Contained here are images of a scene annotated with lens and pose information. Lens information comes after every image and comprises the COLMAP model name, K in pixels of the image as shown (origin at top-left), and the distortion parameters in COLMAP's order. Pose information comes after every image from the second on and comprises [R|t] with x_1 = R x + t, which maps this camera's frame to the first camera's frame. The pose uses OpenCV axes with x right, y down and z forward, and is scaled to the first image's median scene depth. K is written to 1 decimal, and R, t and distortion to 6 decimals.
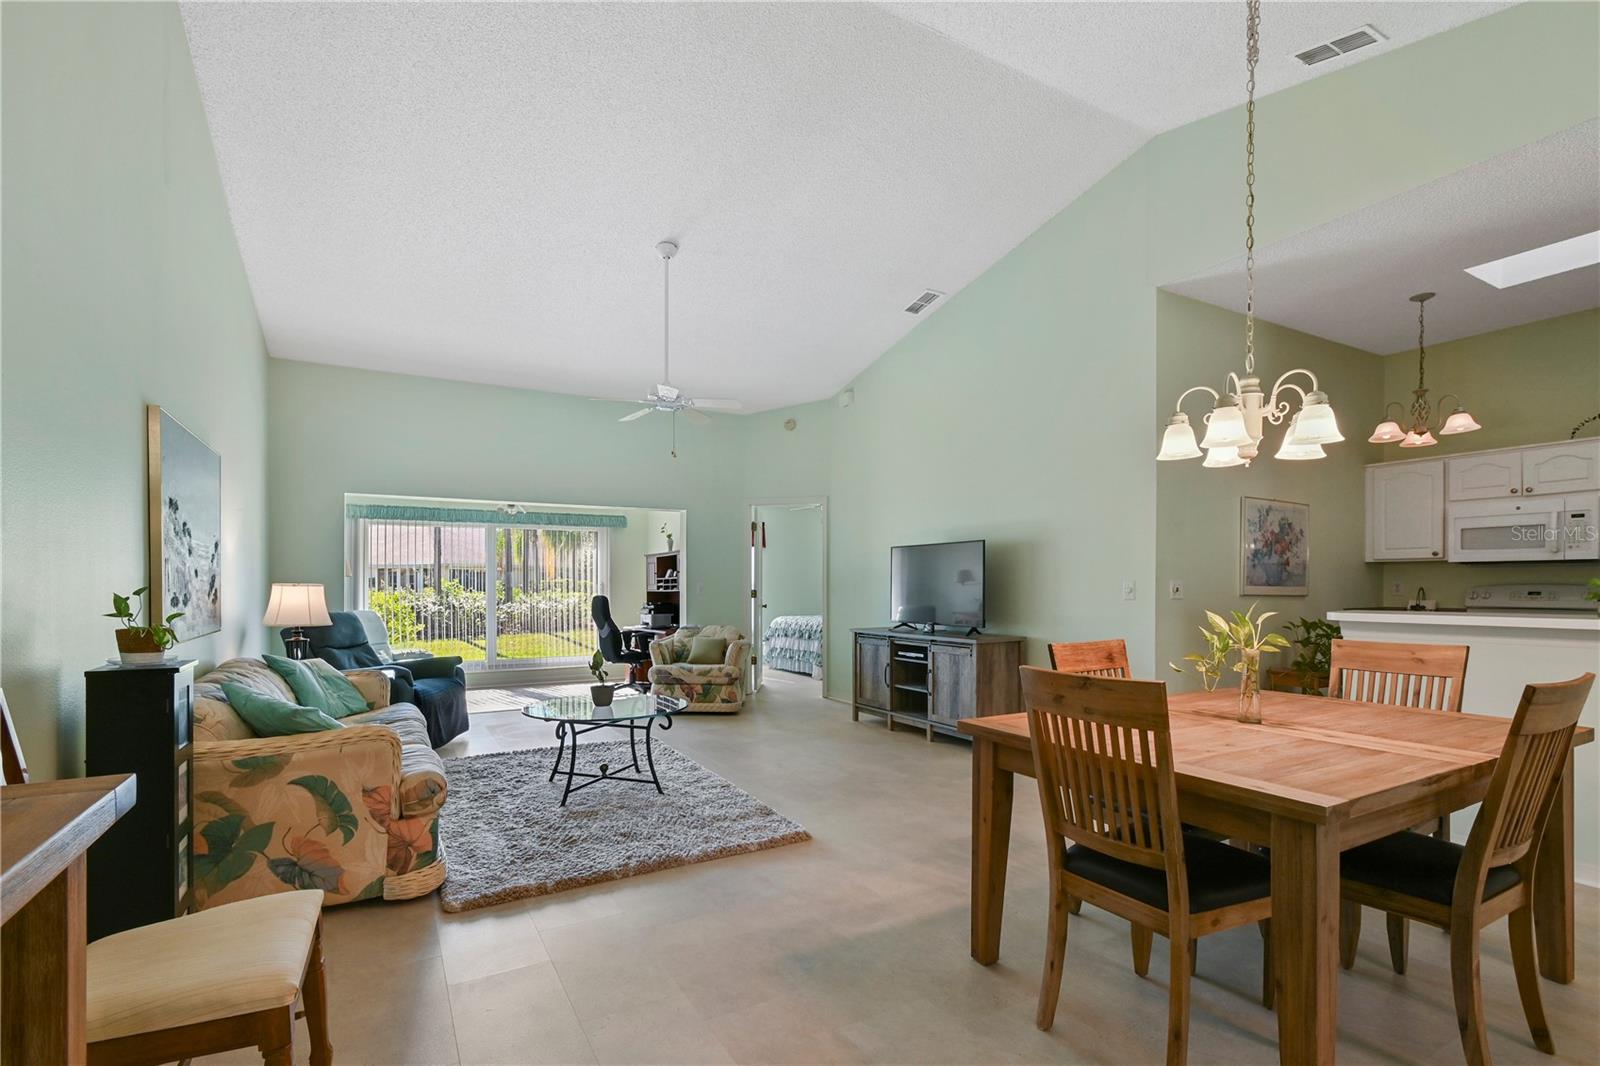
lens RADIAL K [[733.3, 0, 795.9], [0, 733.3, 587.7], [0, 0, 1]] dist [0.002353, -0.000166]
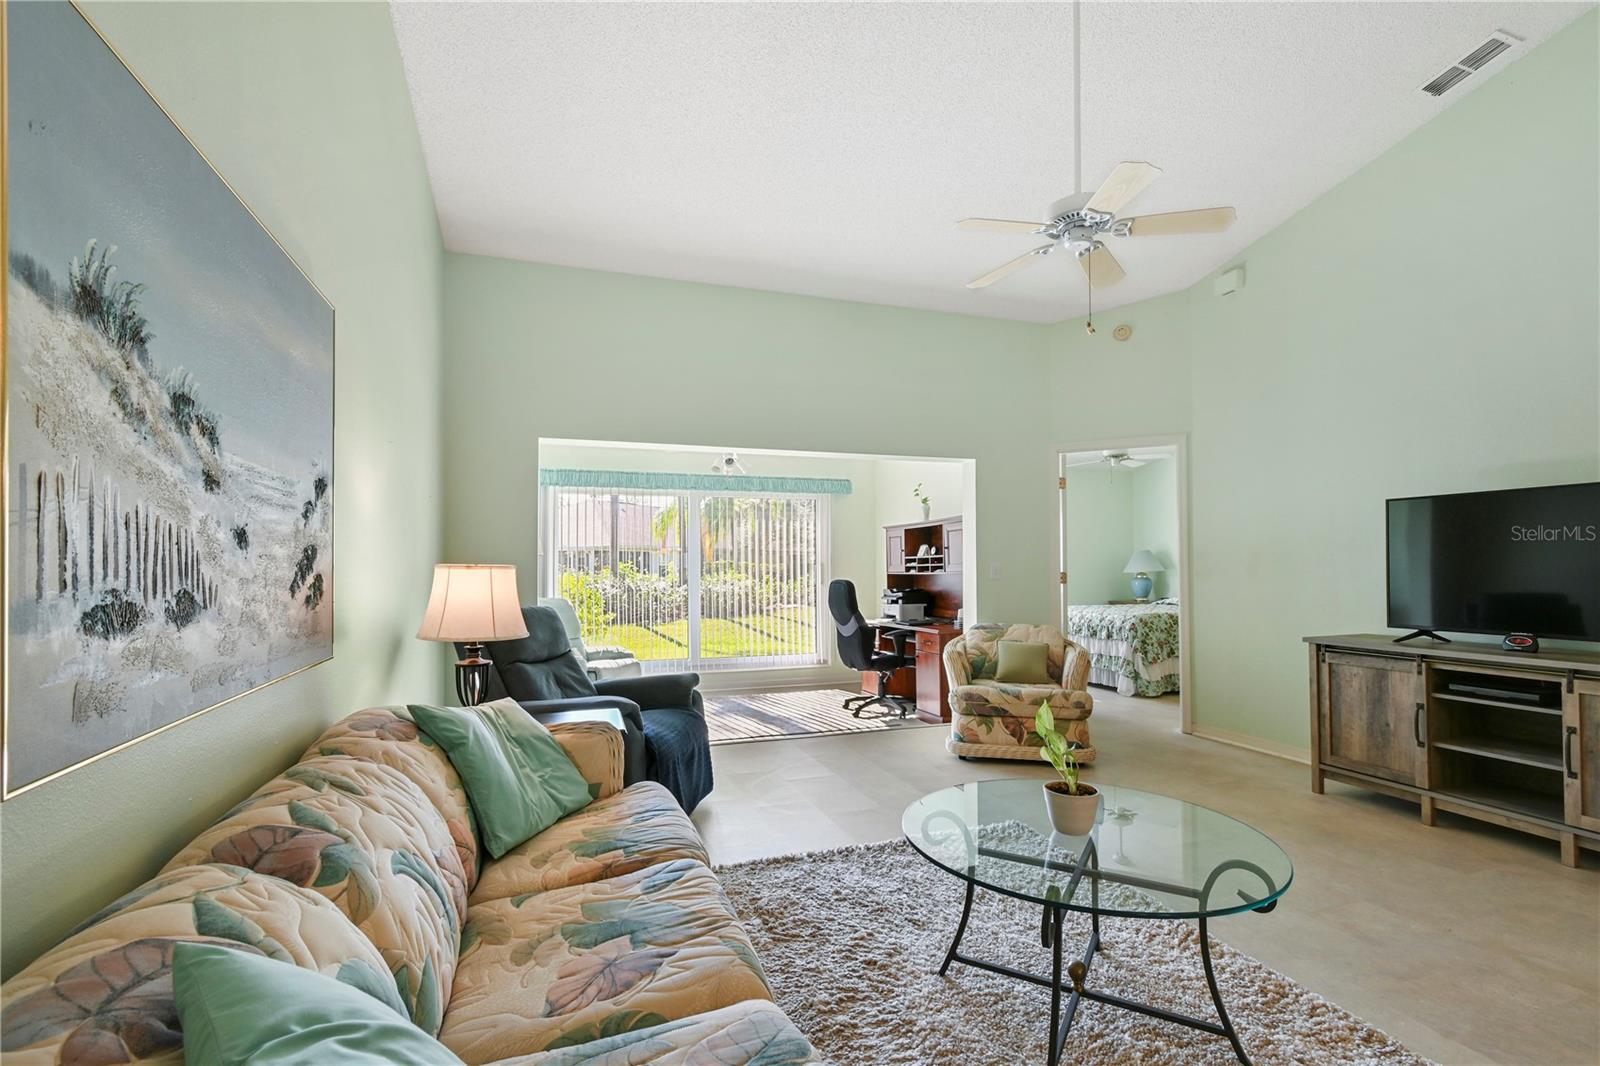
lens RADIAL K [[734.2, 0, 794.9], [0, 734.2, 553.2], [0, 0, 1]] dist [0.003931, 0.000375]
pose [[0.980821, -0.006355, -0.194808, -0.250877], [0.002246, 0.999770, -0.021306, -0.001090], [0.194898, 0.020460, 0.980610, 0.379008]]
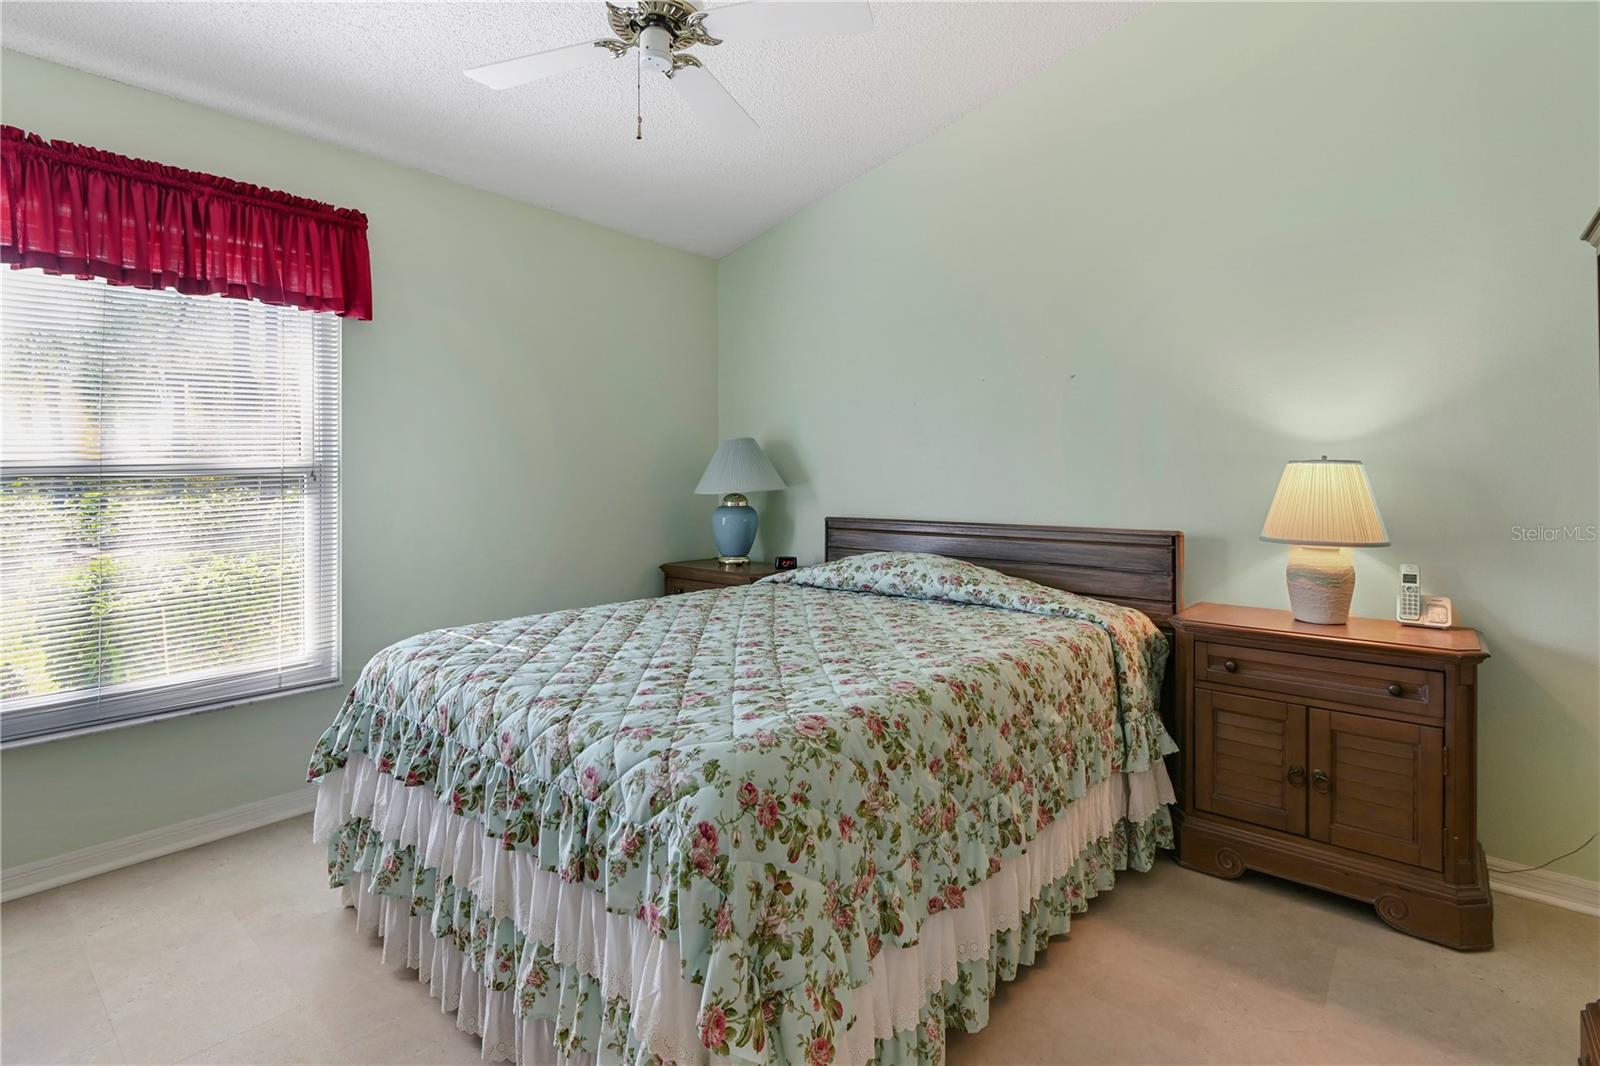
lens RADIAL K [[731.8, 0, 798.4], [0, 731.8, 571.8], [0, 0, 1]] dist [0.003491, -0.000437]
pose [[0.942849, -0.043239, 0.330402, 0.022779], [0.000570, 0.991753, 0.128161, -0.005842], [-0.333219, -0.120648, 0.935099, 1.501419]]
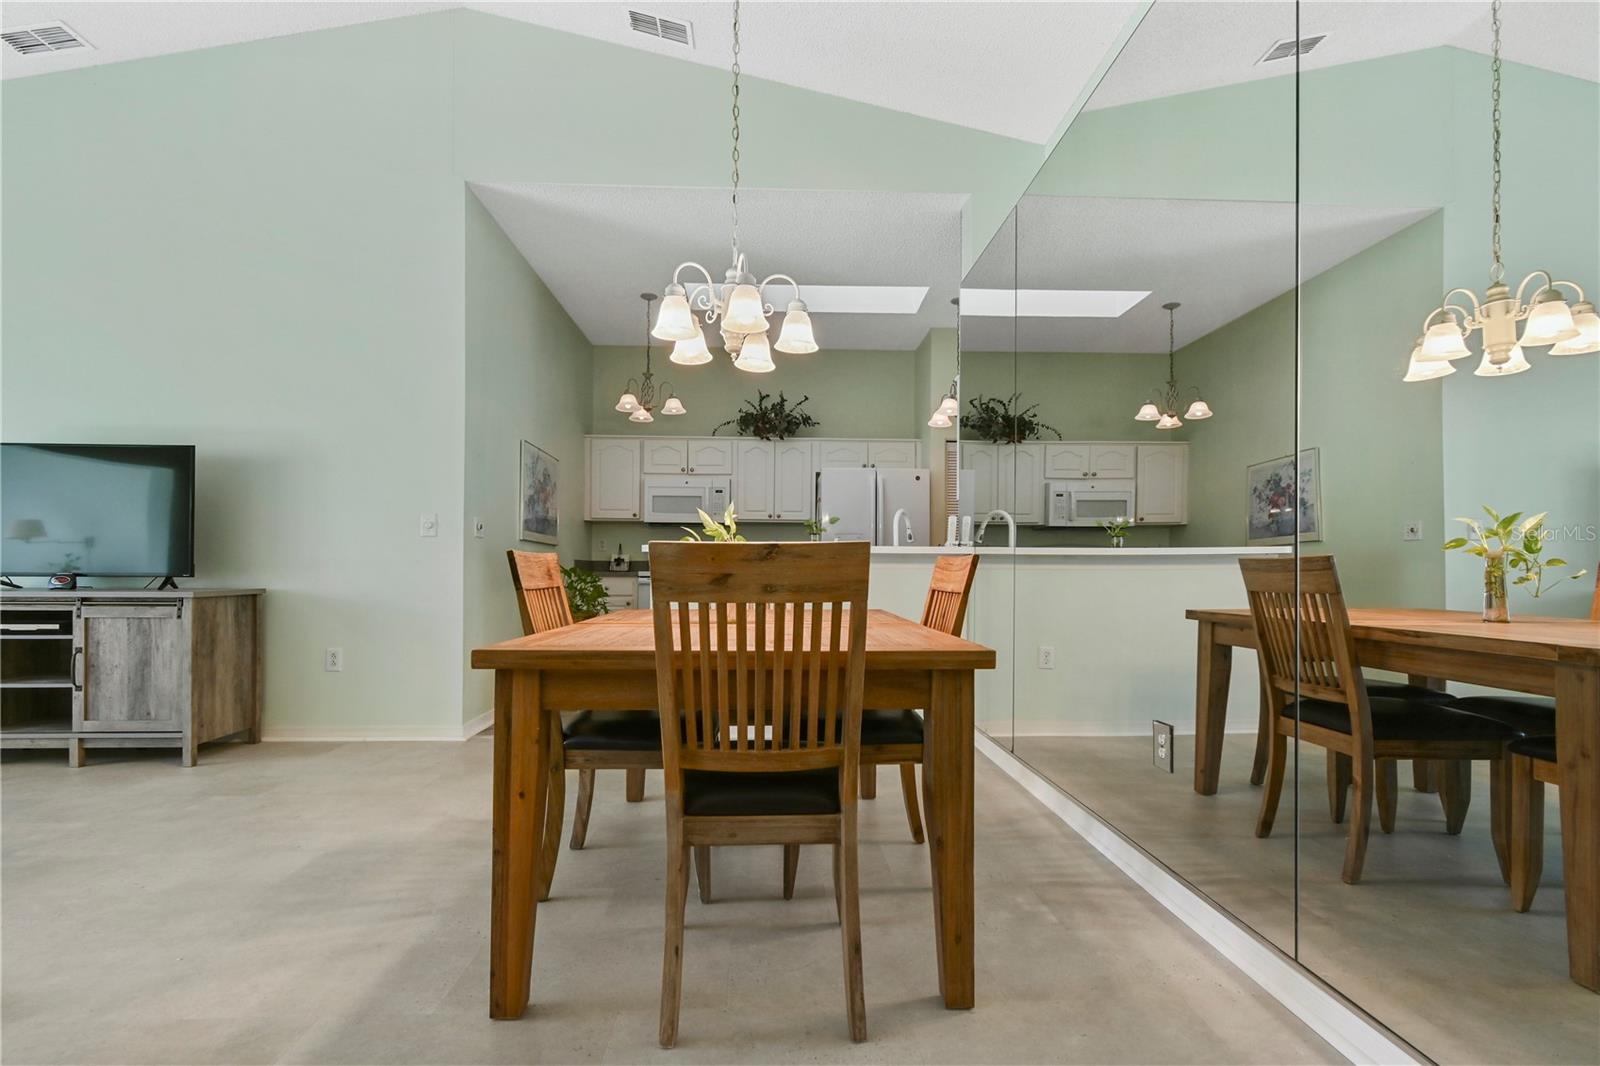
lens RADIAL K [[731.8, 0, 798.4], [0, 731.8, 571.8], [0, 0, 1]] dist [0.003491, -0.000437]
pose [[0.454660, 0.003955, 0.890656, -0.086319], [-0.004096, 0.999989, -0.002350, 0.047857], [-0.890656, -0.002580, 0.454671, 0.196121]]
